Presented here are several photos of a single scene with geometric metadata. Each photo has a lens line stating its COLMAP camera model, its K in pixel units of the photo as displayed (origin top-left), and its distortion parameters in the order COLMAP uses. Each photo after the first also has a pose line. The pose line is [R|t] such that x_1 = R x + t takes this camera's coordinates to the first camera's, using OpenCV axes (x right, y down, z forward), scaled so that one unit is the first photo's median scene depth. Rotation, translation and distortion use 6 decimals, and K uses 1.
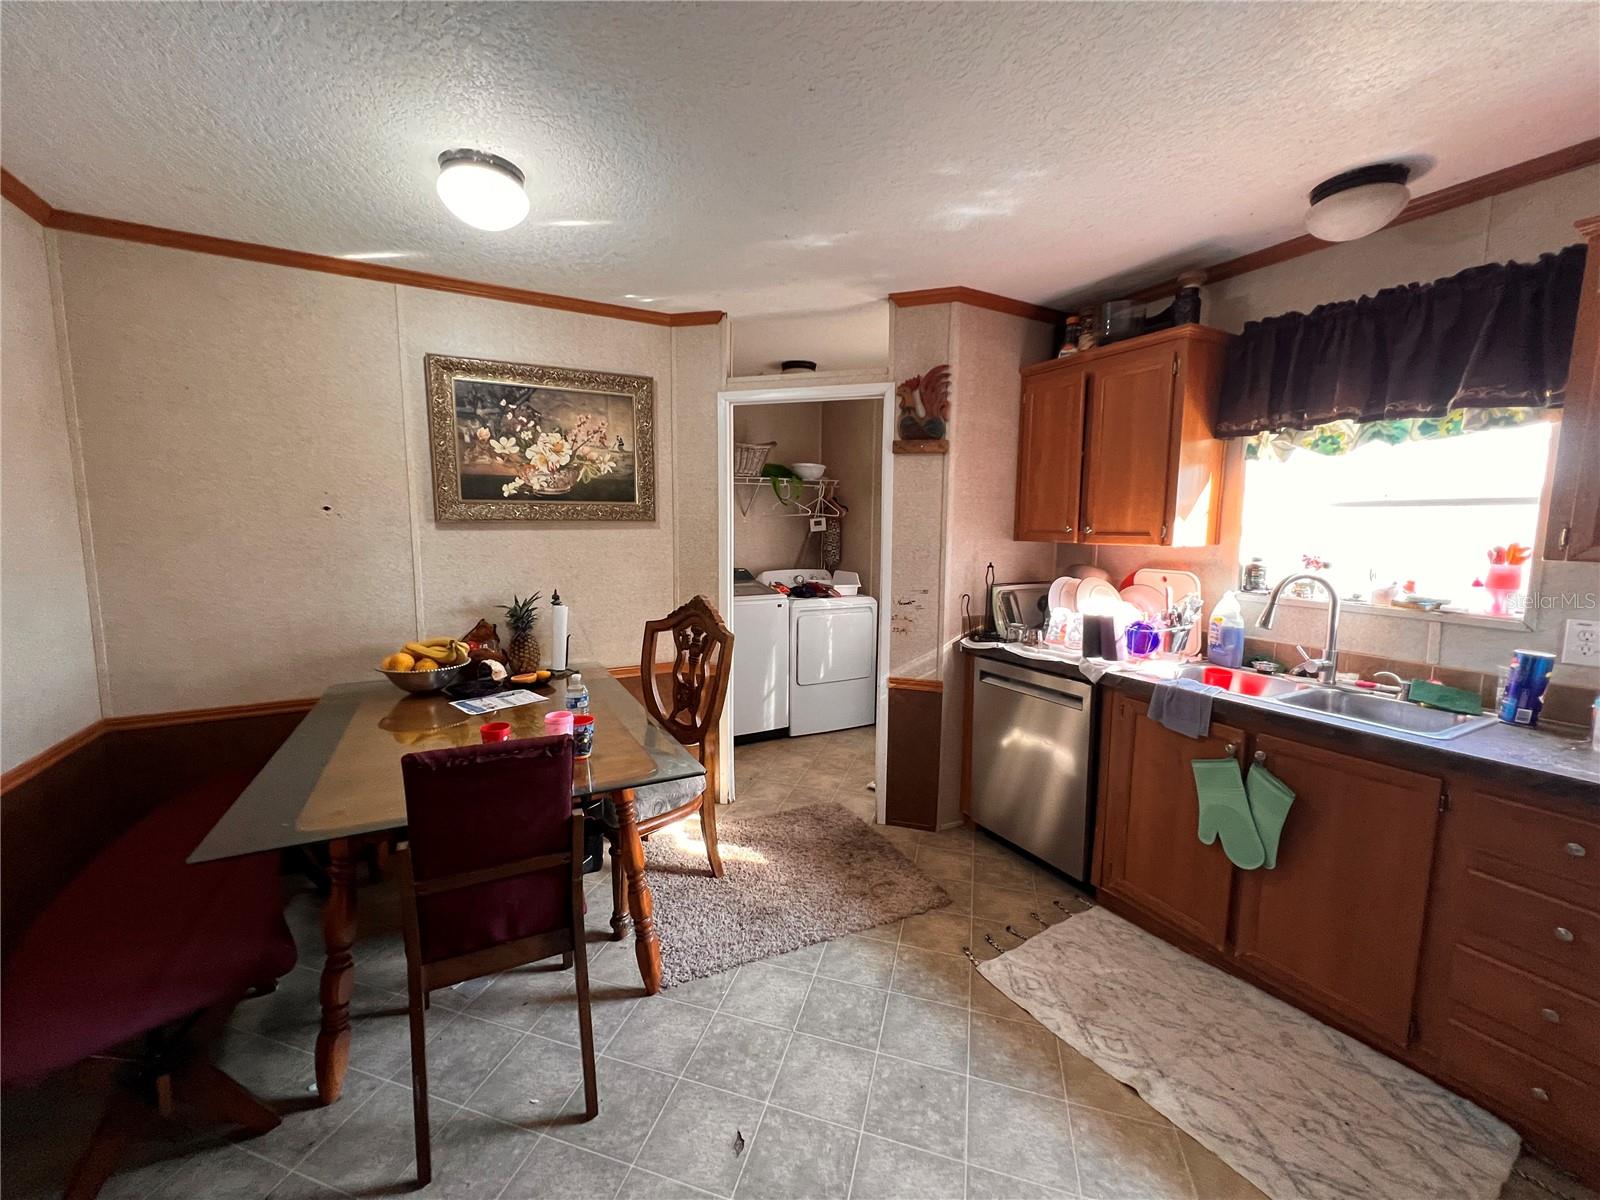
lens RADIAL K [[641.4, 0, 794.9], [0, 641.4, 596.4], [0, 0, 1]] dist [-0.000713, 0.000028]
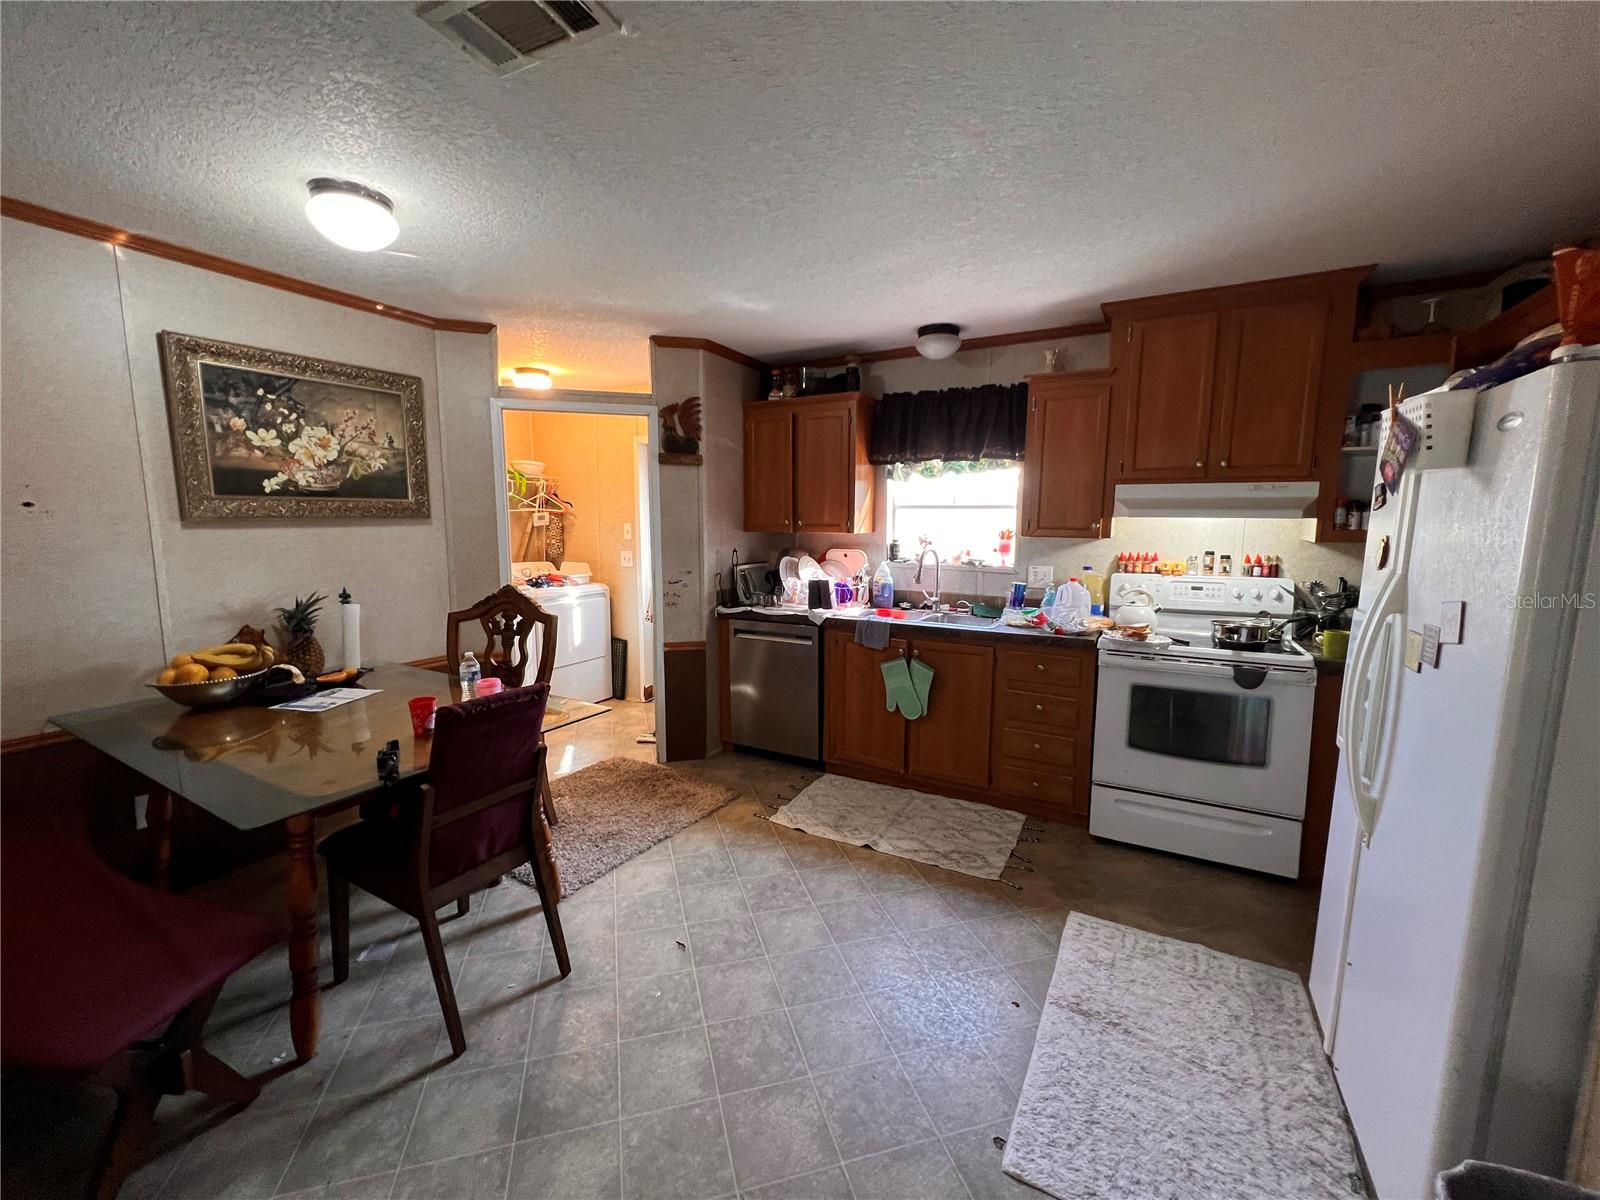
lens RADIAL K [[641.4, 0, 794.9], [0, 641.4, 596.4], [0, 0, 1]] dist [-0.000713, 0.000028]
pose [[0.845519, -0.068754, 0.529500, -0.316916], [0.062285, 0.997605, 0.030076, 0.015959], [-0.530300, 0.007550, 0.847776, -0.207010]]
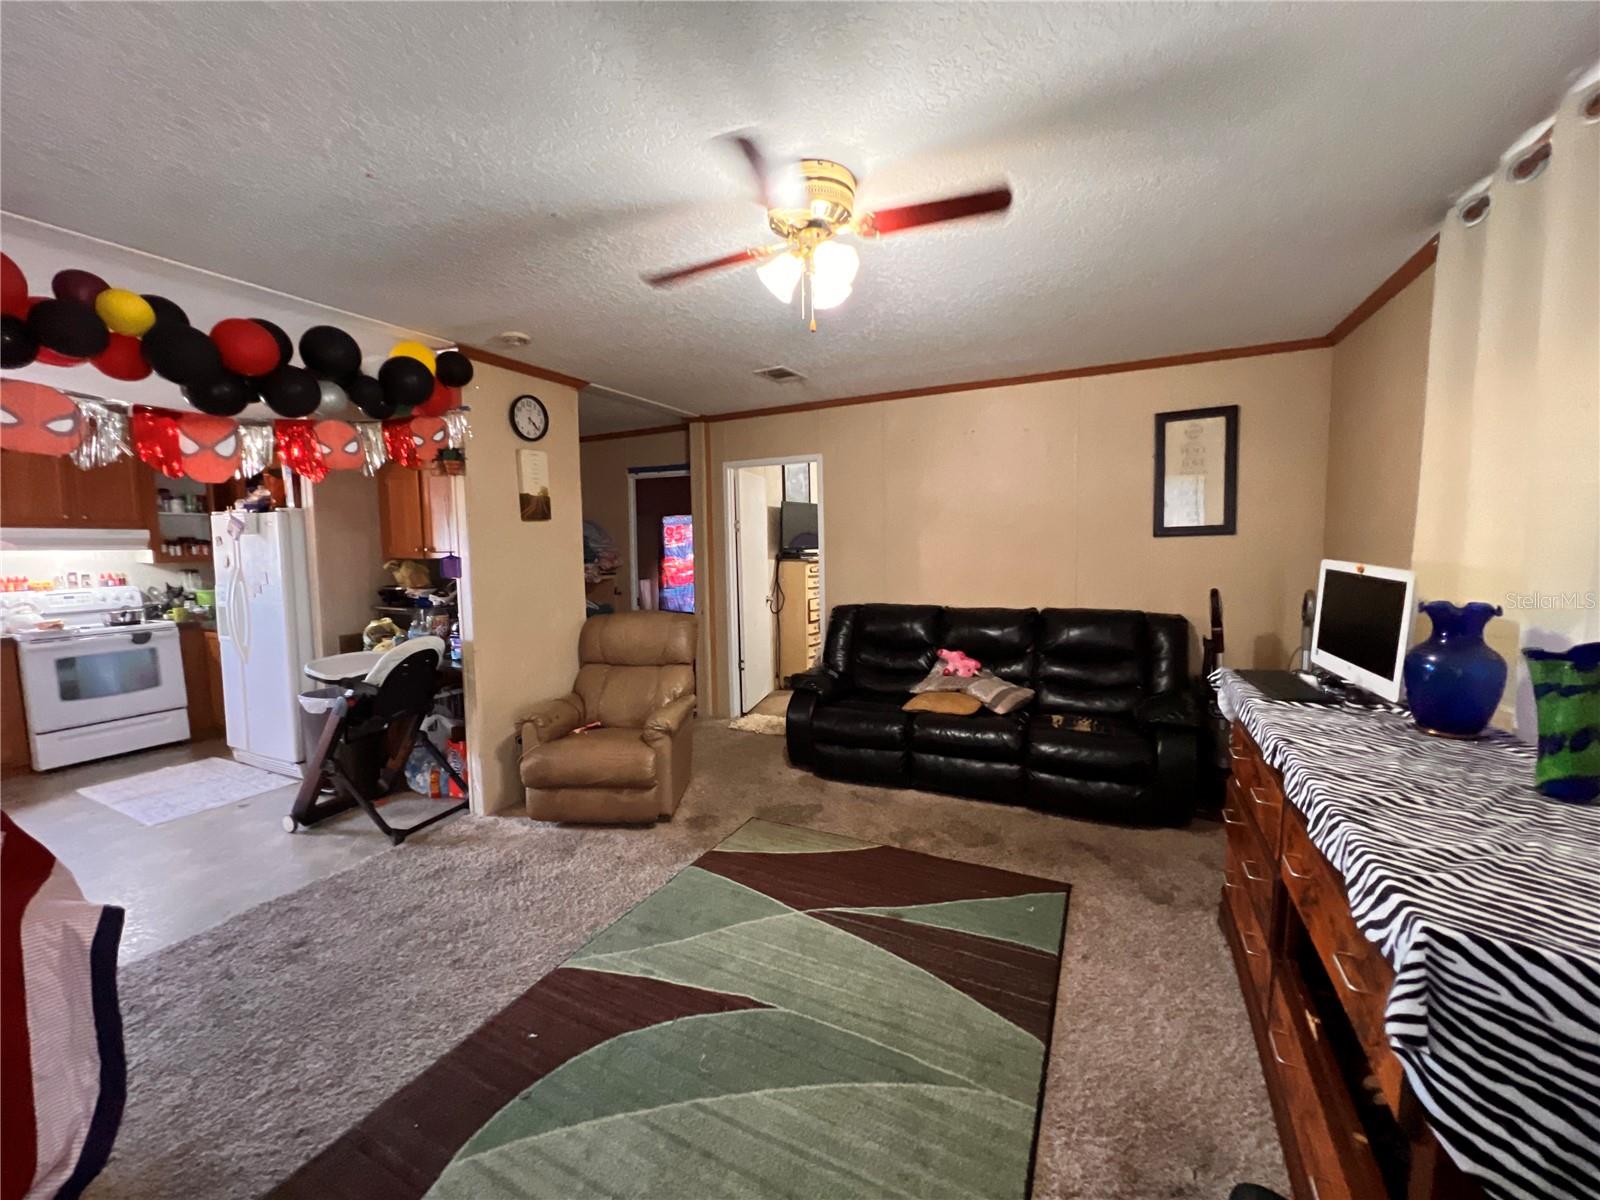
lens RADIAL K [[633.9, 0, 798.1], [0, 633.9, 595.7], [0, 0, 1]] dist [0.007742, 0.000038]
pose [[-0.571704, -0.065001, 0.817881, -1.595030], [0.102361, 0.983417, 0.149708, 0.019436], [-0.814049, 0.169308, -0.555570, -0.254441]]
